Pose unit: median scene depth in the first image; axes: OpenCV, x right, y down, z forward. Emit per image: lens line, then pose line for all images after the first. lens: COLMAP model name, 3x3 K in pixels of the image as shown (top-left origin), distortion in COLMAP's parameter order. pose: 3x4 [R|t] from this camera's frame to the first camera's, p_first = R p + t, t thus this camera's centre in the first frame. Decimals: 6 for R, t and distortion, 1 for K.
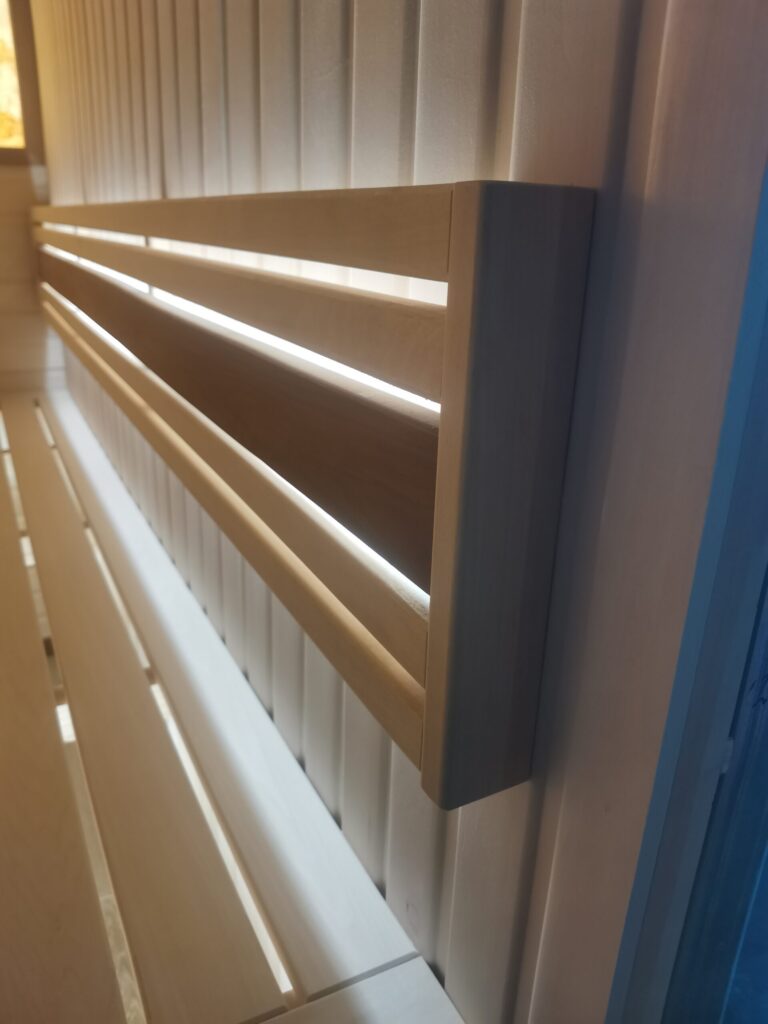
lens RADIAL K [[776.6, 0, 386.0], [0, 776.6, 514.5], [0, 0, 1]] dist [0.050882, -0.149820]
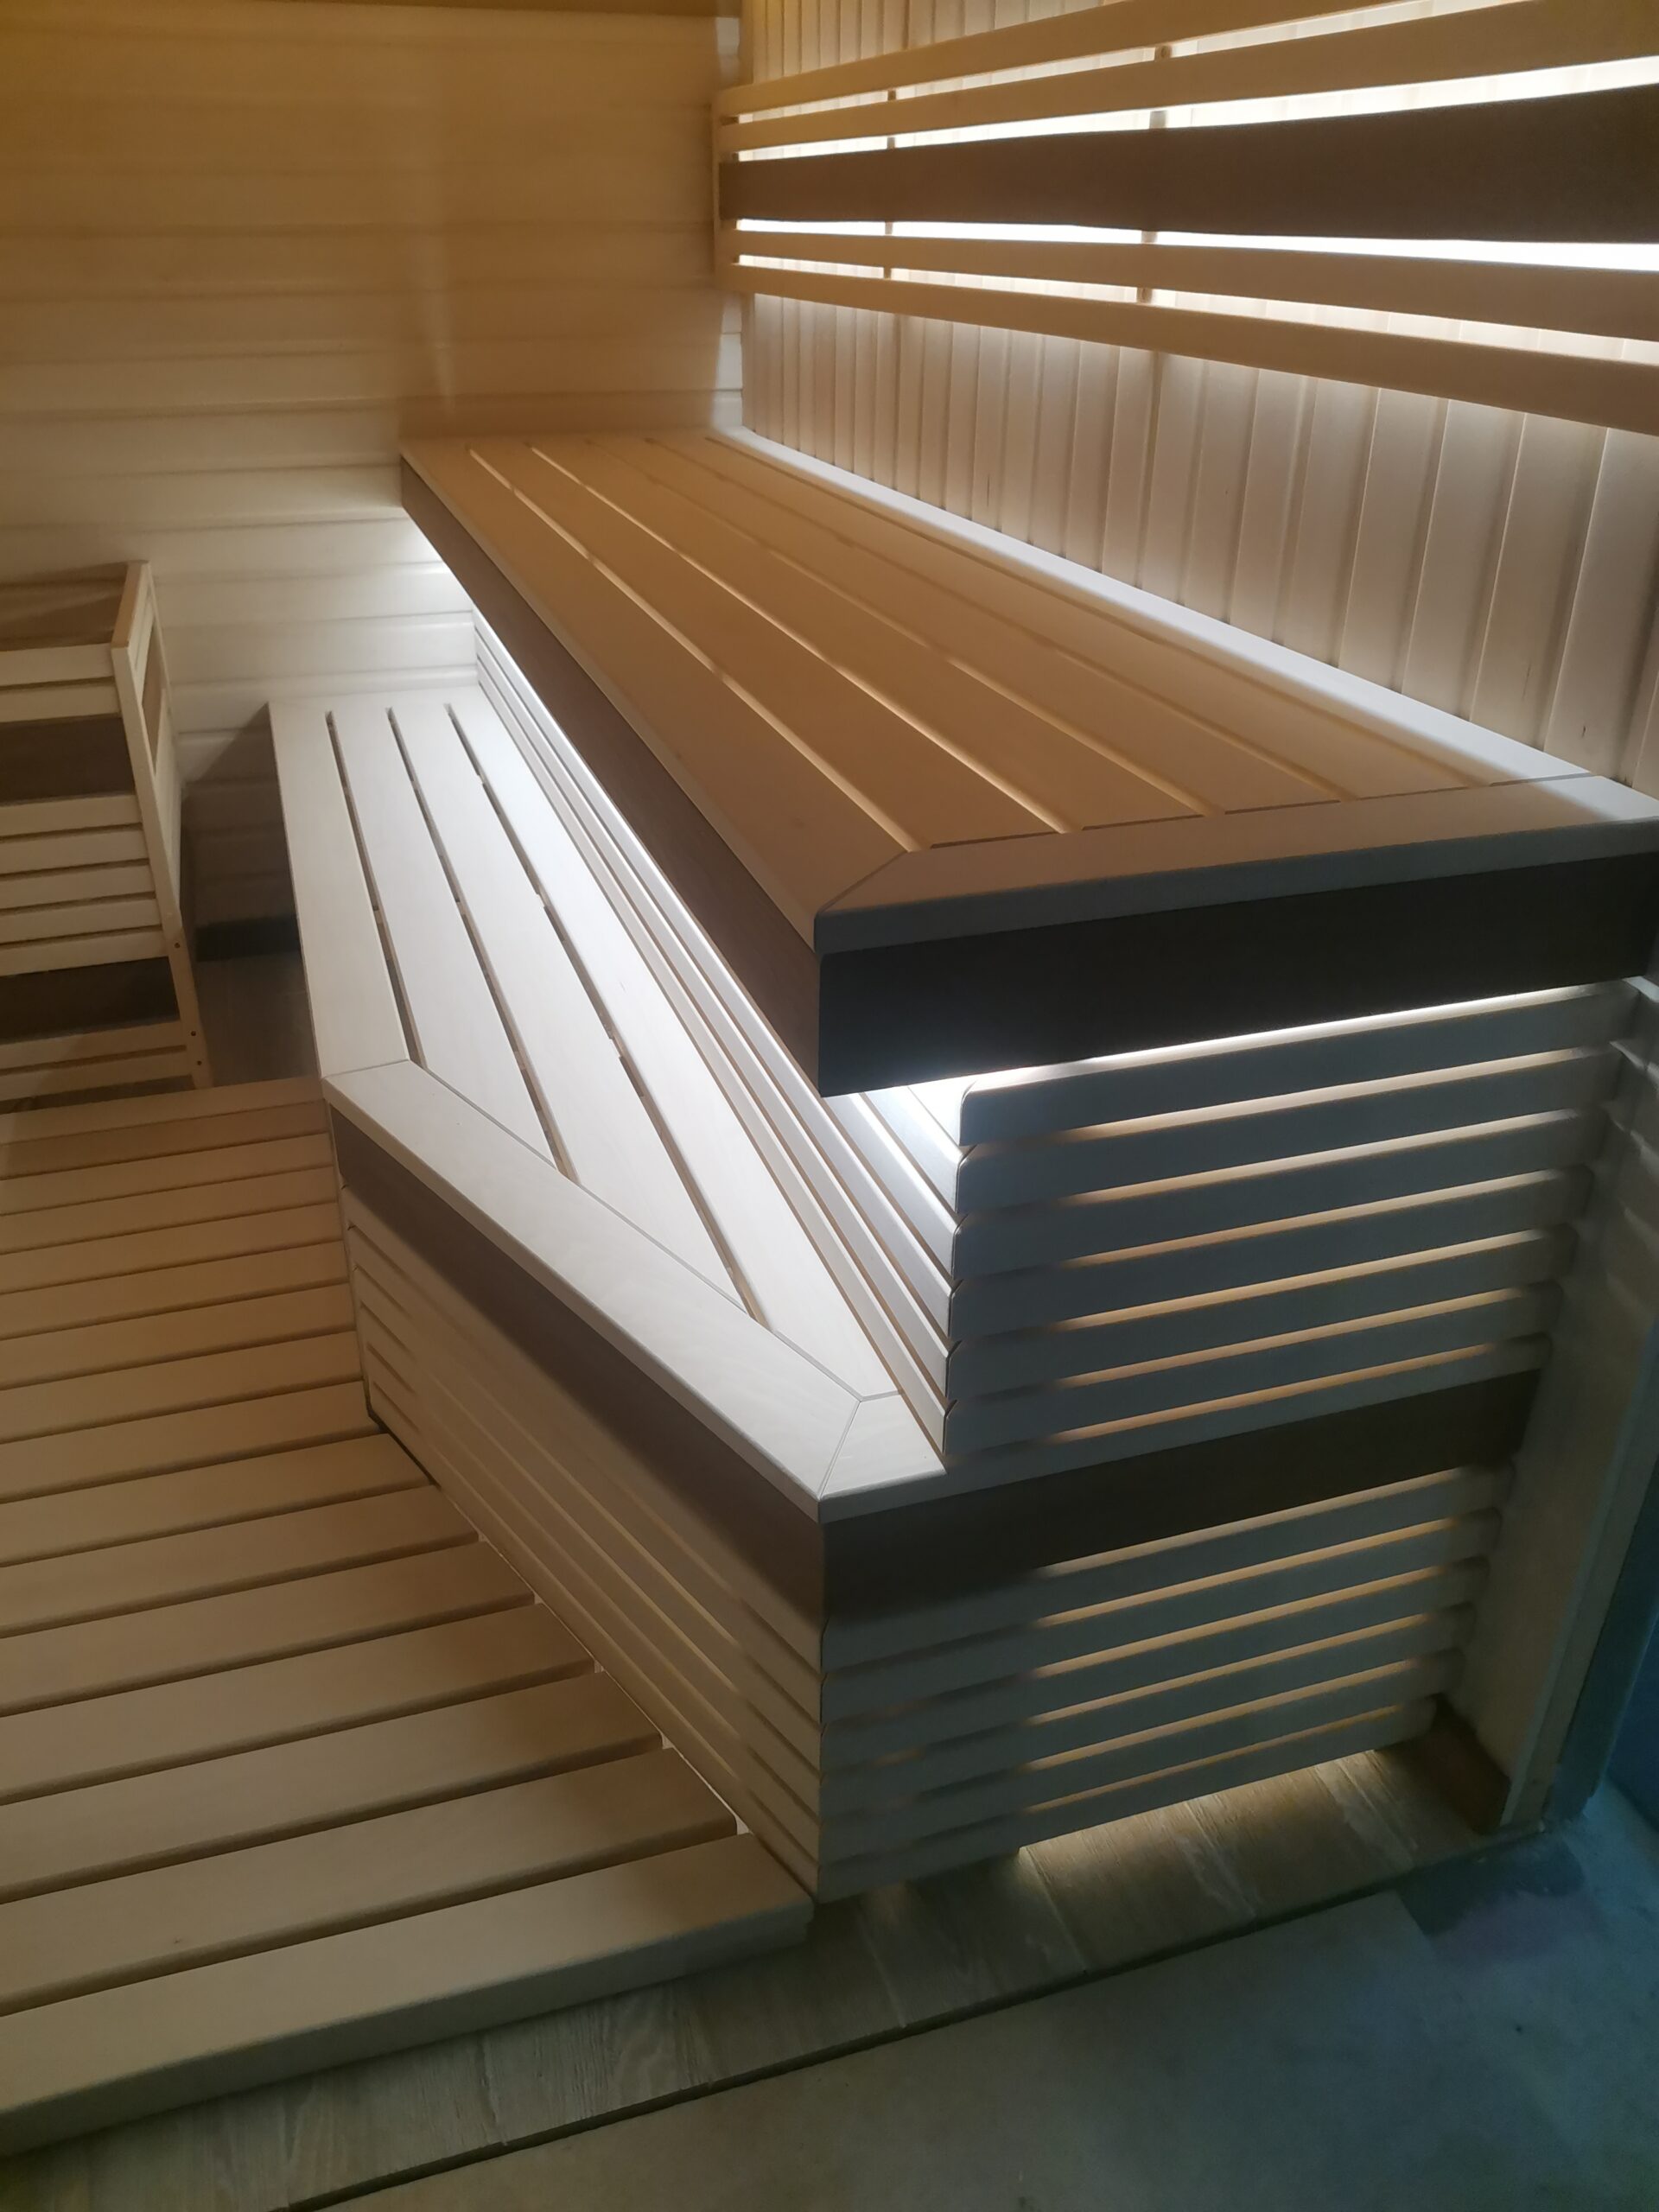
lens RADIAL K [[1677.6, 0, 833.9], [0, 1677.6, 1111.5], [0, 0, 1]] dist [0.050882, -0.149820]
pose [[0.988027, 0.046048, -0.147246, -0.153271], [-0.026122, 0.990569, 0.134500, 0.199750], [0.152051, -0.129043, 0.979912, -0.333613]]
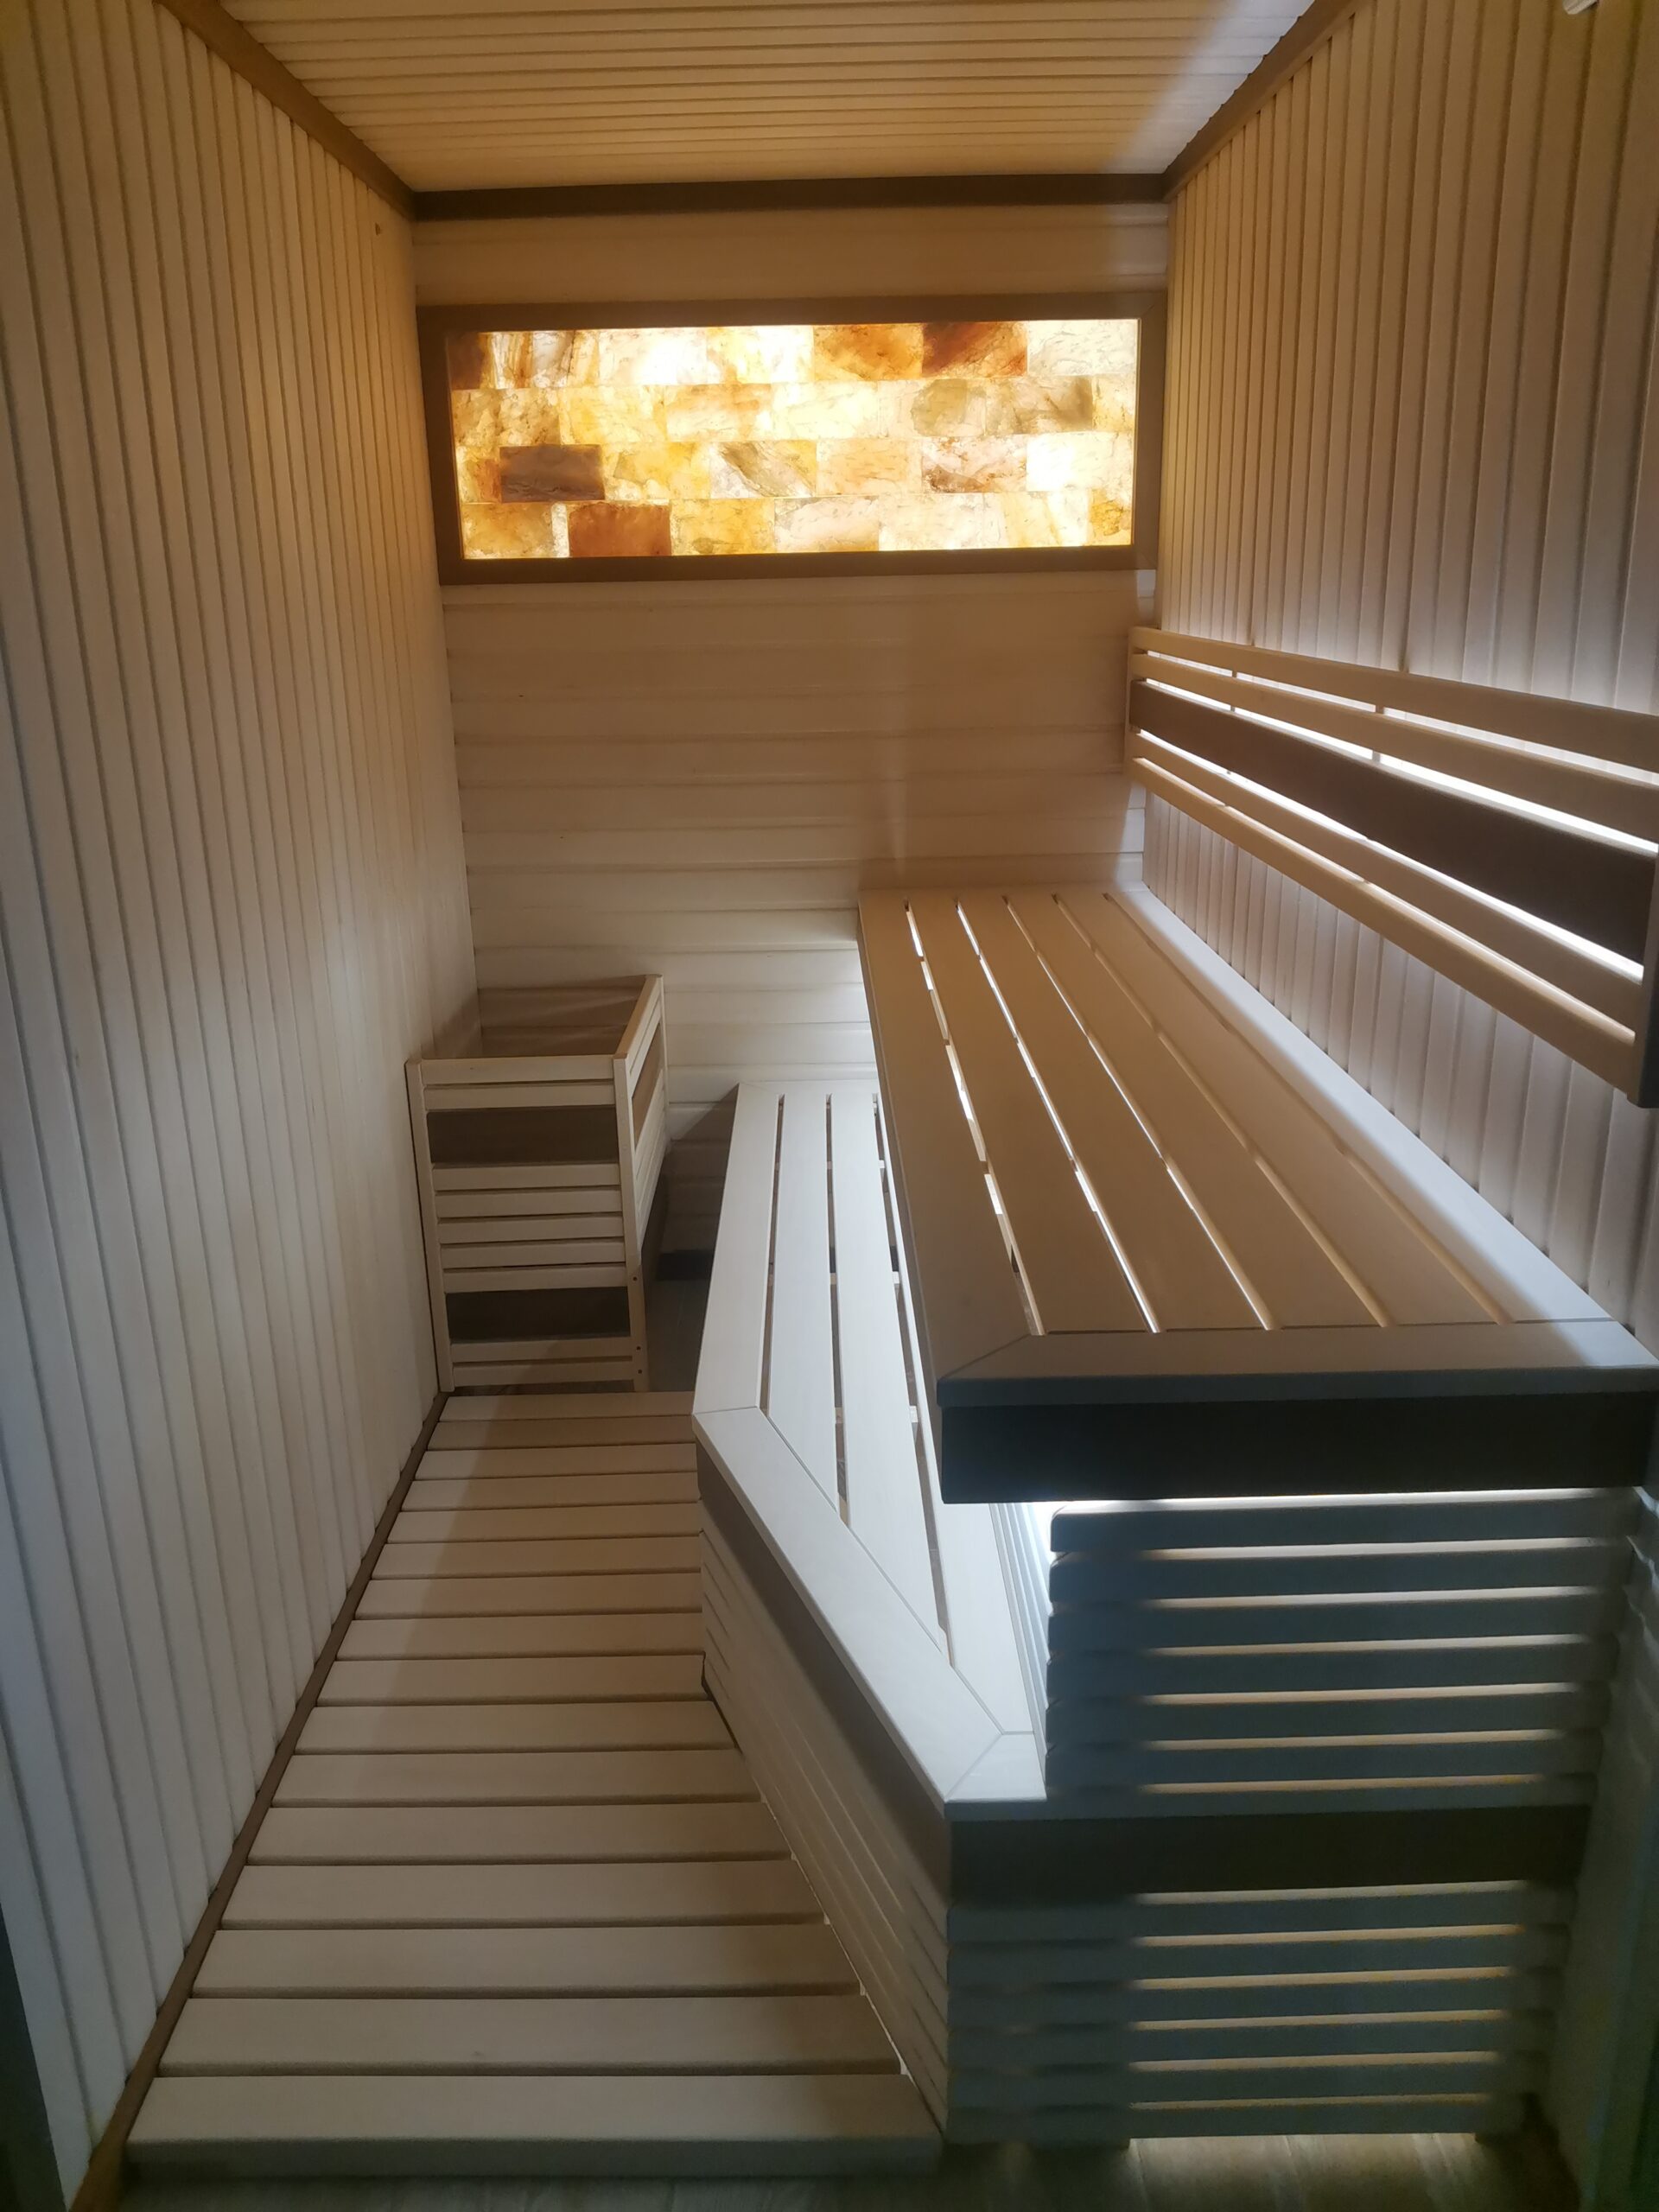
lens RADIAL K [[1677.6, 0, 833.9], [0, 1677.6, 1111.5], [0, 0, 1]] dist [0.050882, -0.149820]
pose [[0.895144, 0.085536, -0.437493, 0.019735], [-0.105651, 0.994164, -0.021796, 0.119327], [0.433076, 0.065732, 0.898957, -0.519622]]
